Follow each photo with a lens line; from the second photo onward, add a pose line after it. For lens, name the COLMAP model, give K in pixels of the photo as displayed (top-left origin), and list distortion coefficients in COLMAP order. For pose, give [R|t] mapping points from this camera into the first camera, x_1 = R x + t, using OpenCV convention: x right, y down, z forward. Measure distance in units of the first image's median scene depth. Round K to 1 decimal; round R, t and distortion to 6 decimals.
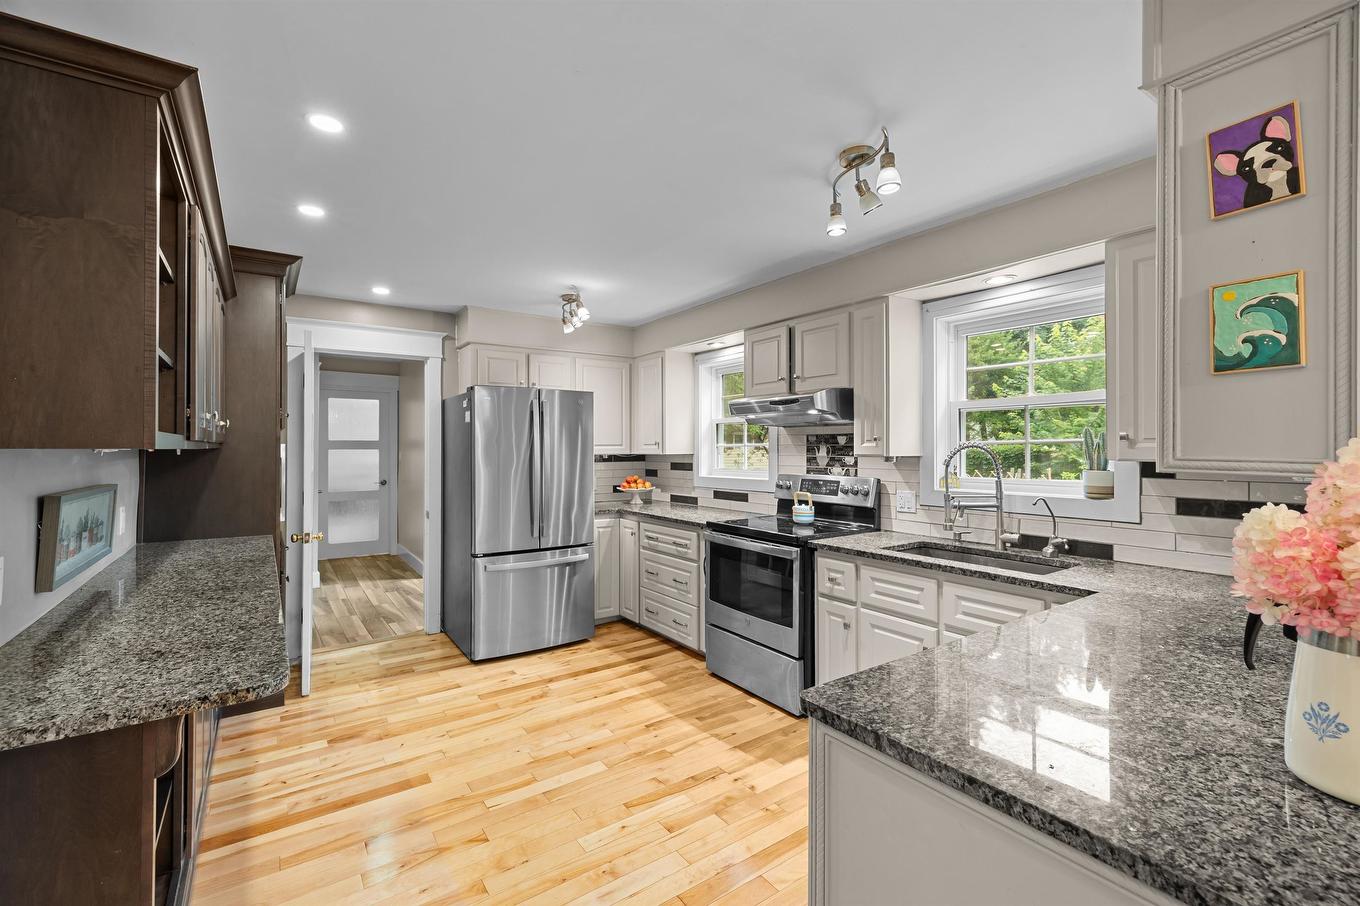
lens RADIAL K [[577.1, 0, 673.1], [0, 577.1, 444.2], [0, 0, 1]] dist [0.002667, 0.000253]
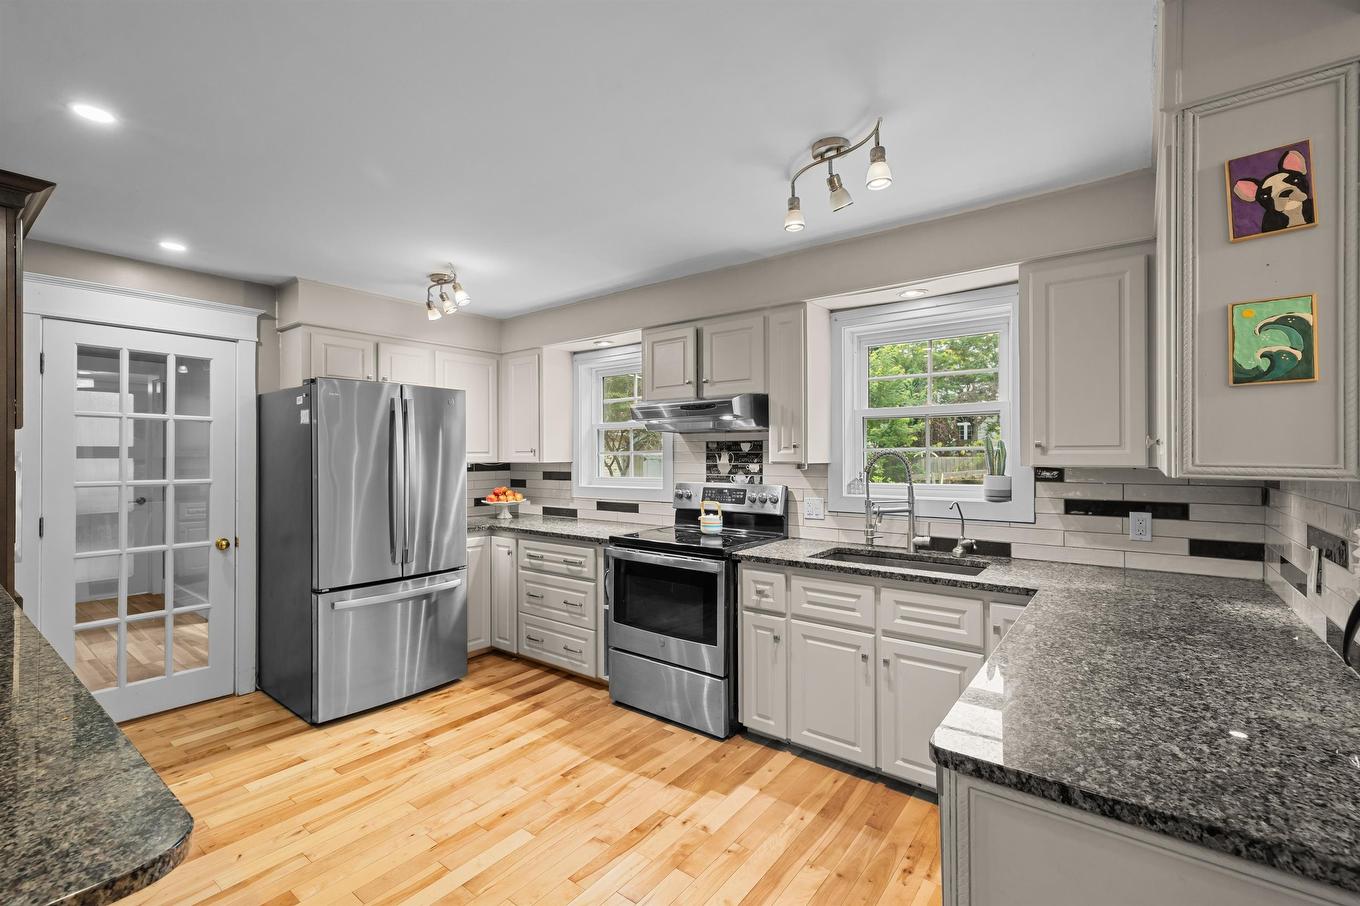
lens RADIAL K [[586.5, 0, 669.7], [0, 586.5, 452.0], [0, 0, 1]] dist [0.002791, 0.000123]
pose [[0.955371, -0.000471, 0.295410, -0.148059], [0.000176, 0.999999, 0.001025, 0.000009], [-0.295410, -0.000927, 0.955370, 0.104067]]
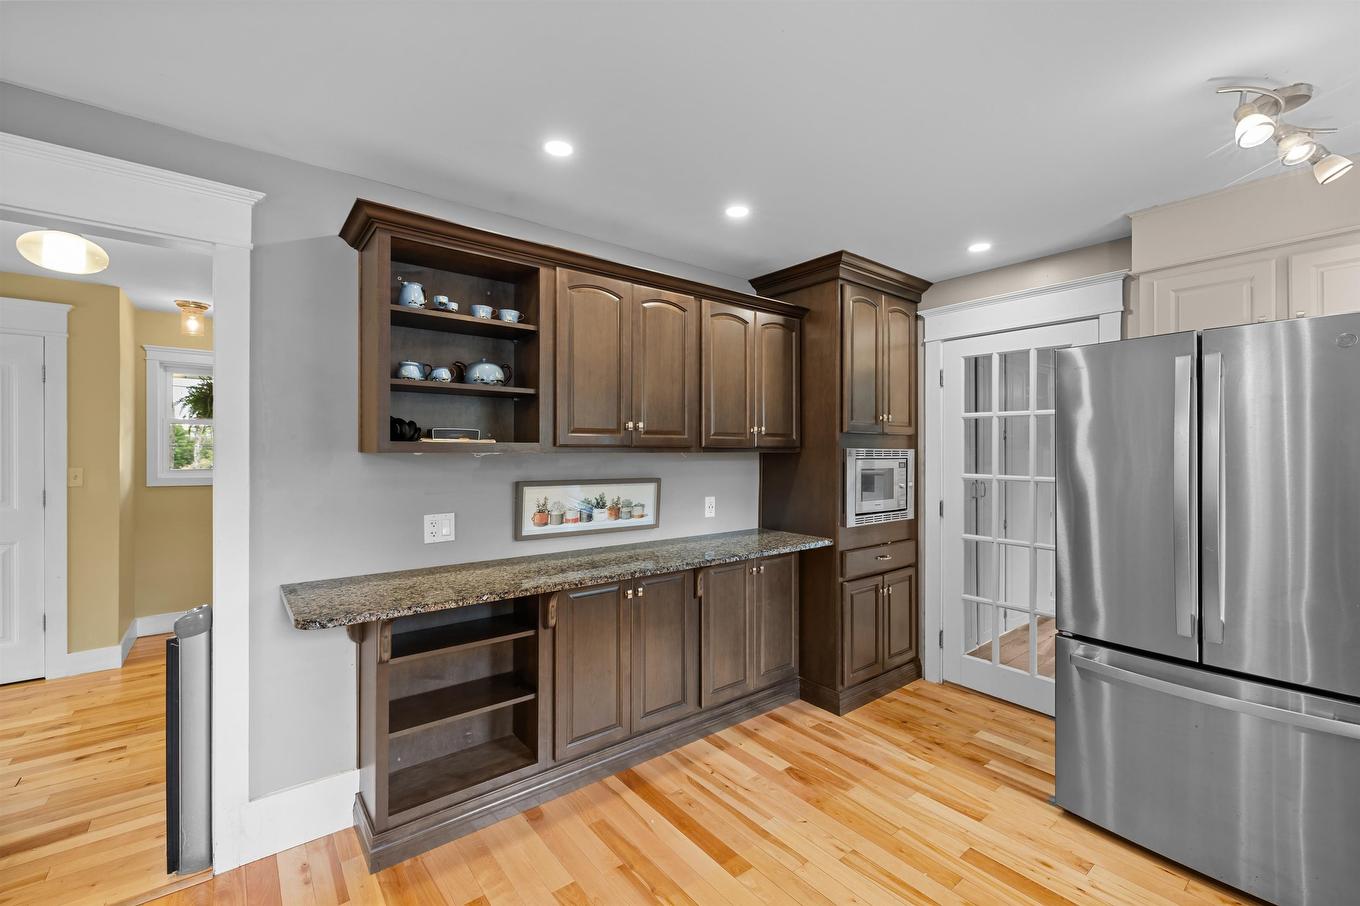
lens RADIAL K [[564.9, 0, 671.0], [0, 564.9, 449.4], [0, 0, 1]] dist [-0.010269, 0.000073]
pose [[0.055410, -0.001140, -0.998463, 0.273644], [0.004299, 0.999990, -0.000903, 0.000776], [0.998454, -0.004242, 0.055415, 0.698208]]
